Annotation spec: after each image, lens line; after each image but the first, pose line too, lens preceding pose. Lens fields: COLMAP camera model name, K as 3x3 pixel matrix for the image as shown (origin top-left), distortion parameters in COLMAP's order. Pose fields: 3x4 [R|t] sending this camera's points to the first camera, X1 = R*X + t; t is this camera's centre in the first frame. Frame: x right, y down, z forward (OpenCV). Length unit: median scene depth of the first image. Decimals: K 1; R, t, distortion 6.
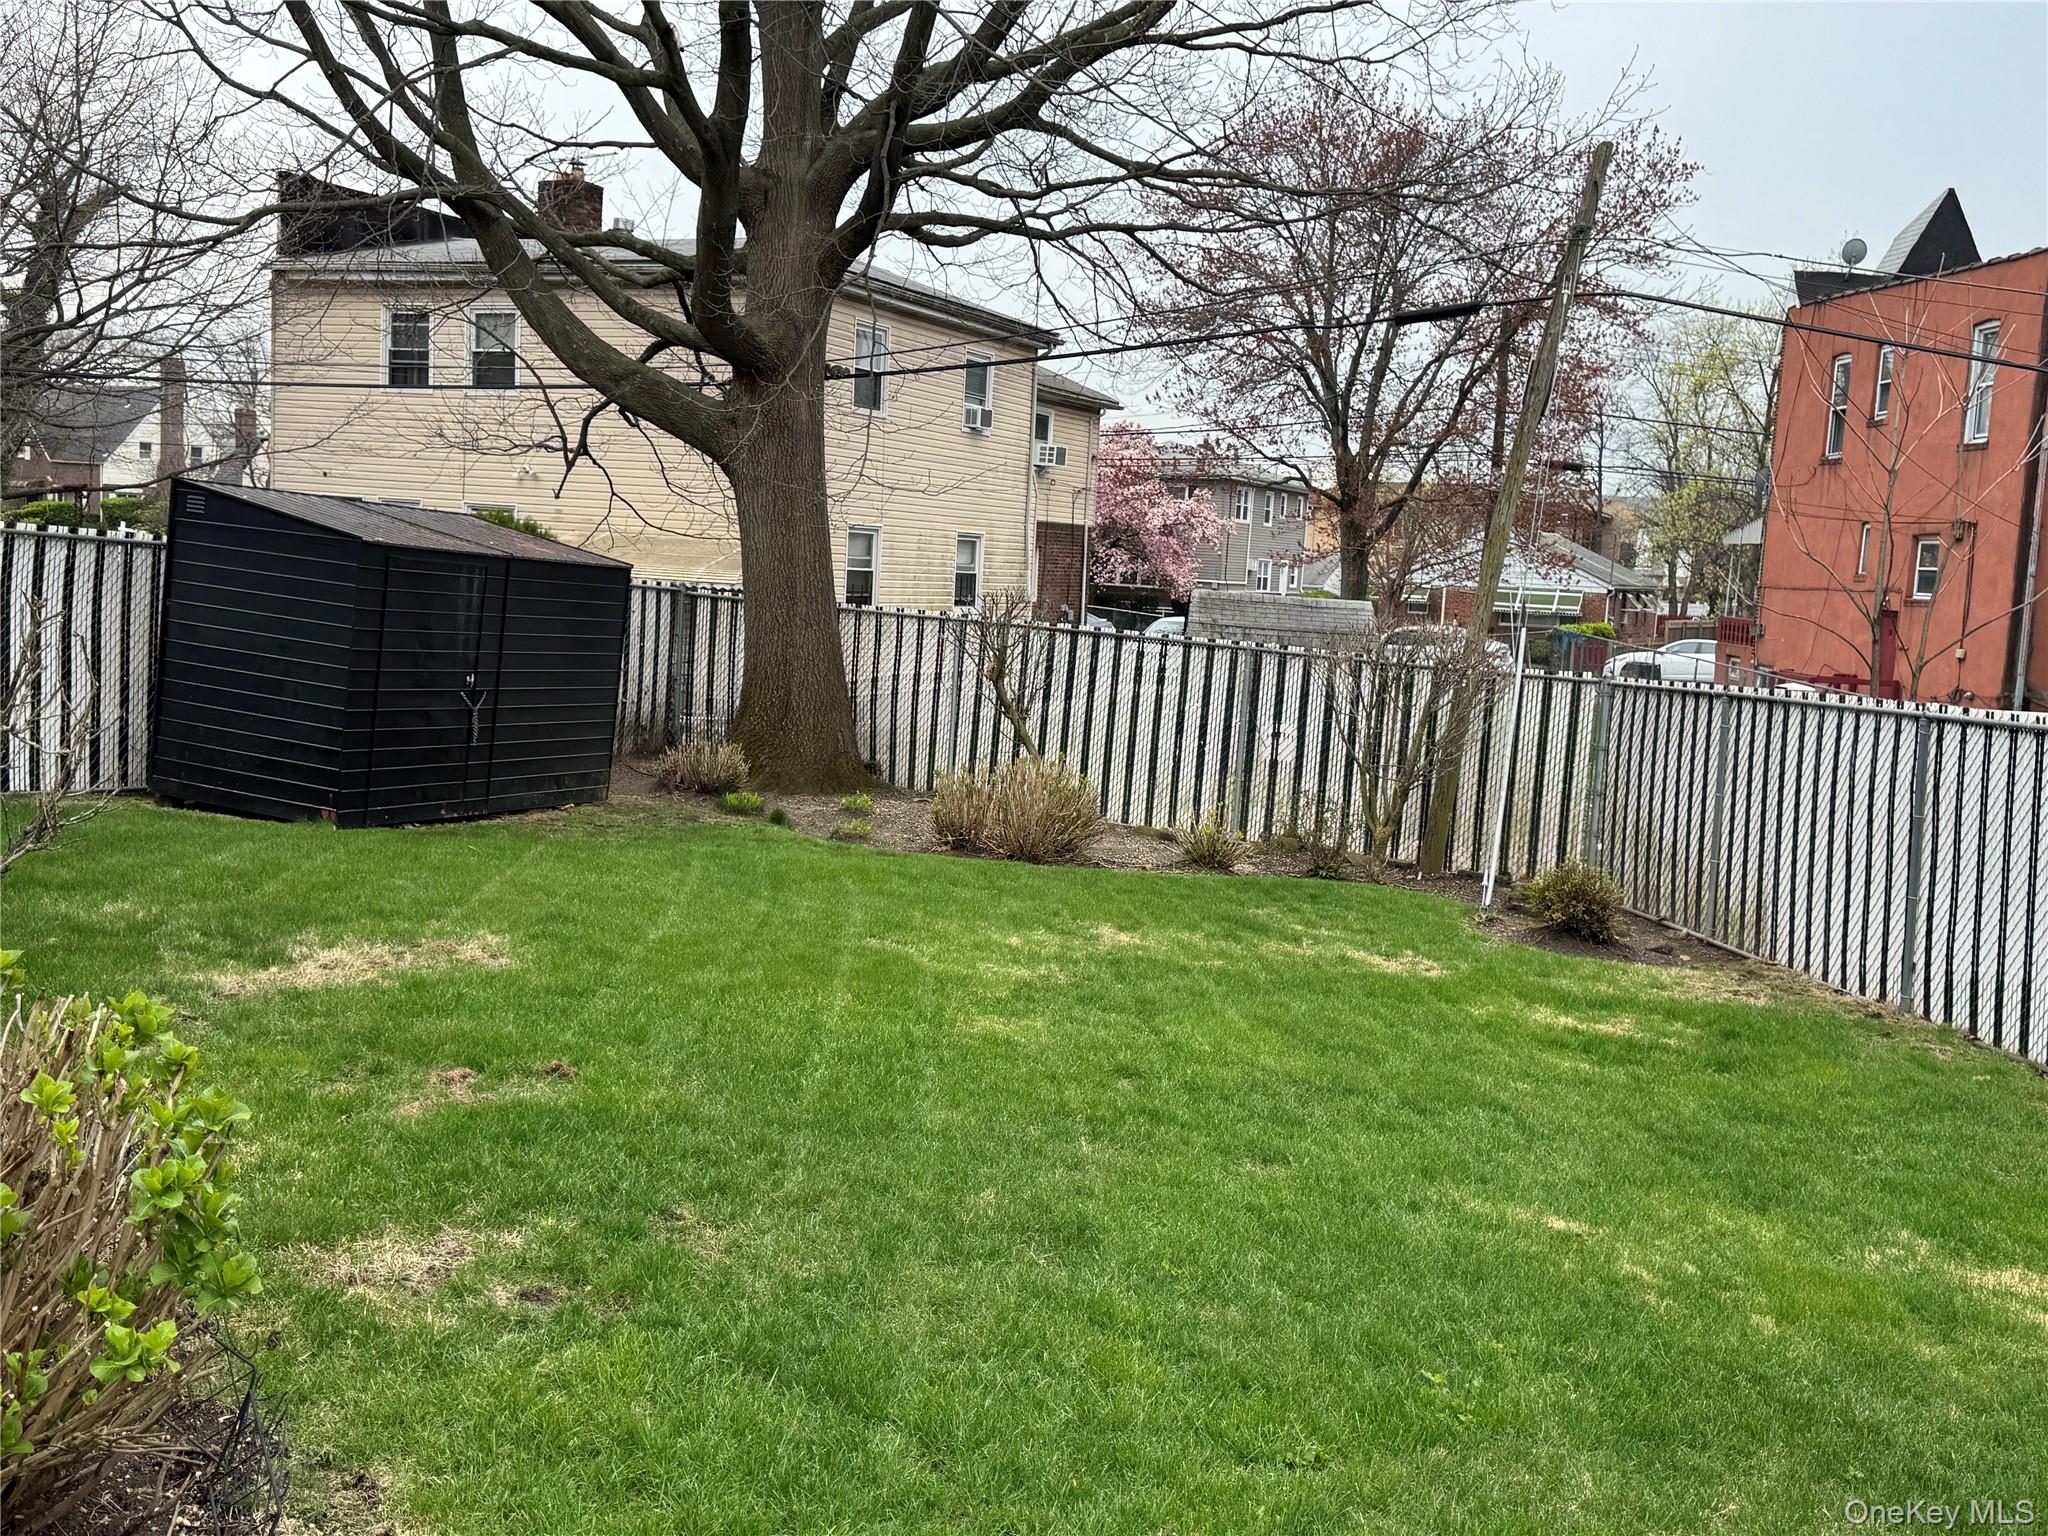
lens RADIAL K [[1980.4, 0, 1024.0], [0, 1980.4, 768.0], [0, 0, 1]] dist [0.000684, -0.001013]
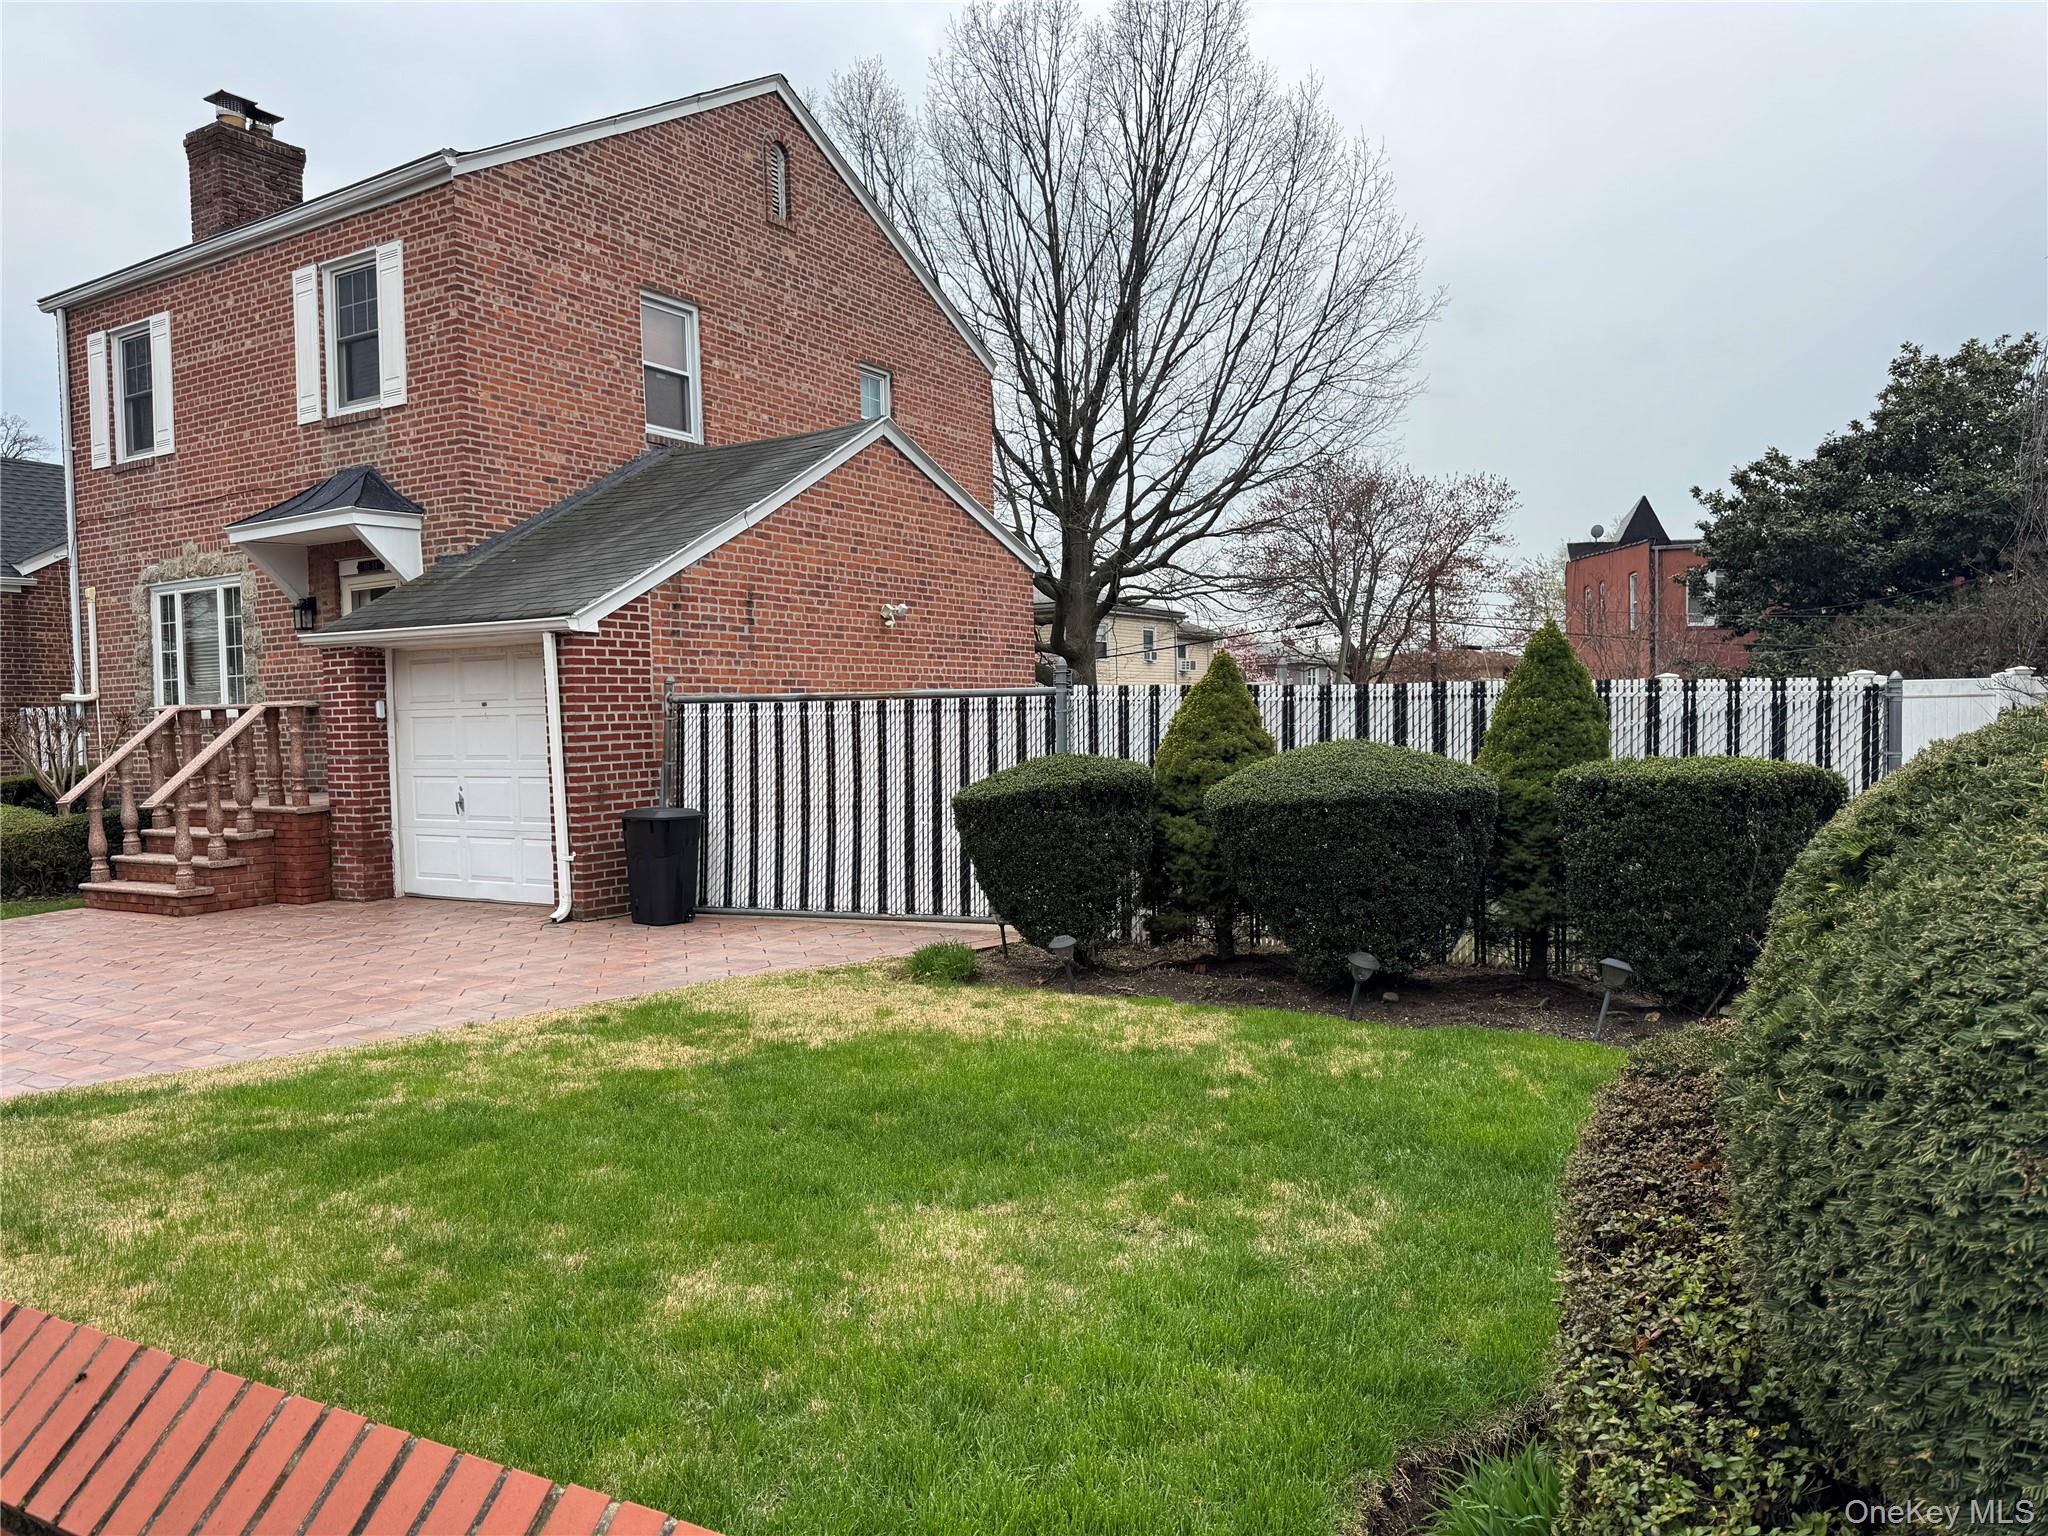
lens RADIAL K [[1411.5, 0, 1024.0], [0, 1411.5, 768.0], [0, 0, 1]] dist [-0.002337, -0.004682]
pose [[0.991804, -0.068131, -0.108085, -0.002914], [0.060586, 0.995590, -0.071624, 0.034097], [0.112488, 0.064489, 0.991558, -0.413101]]
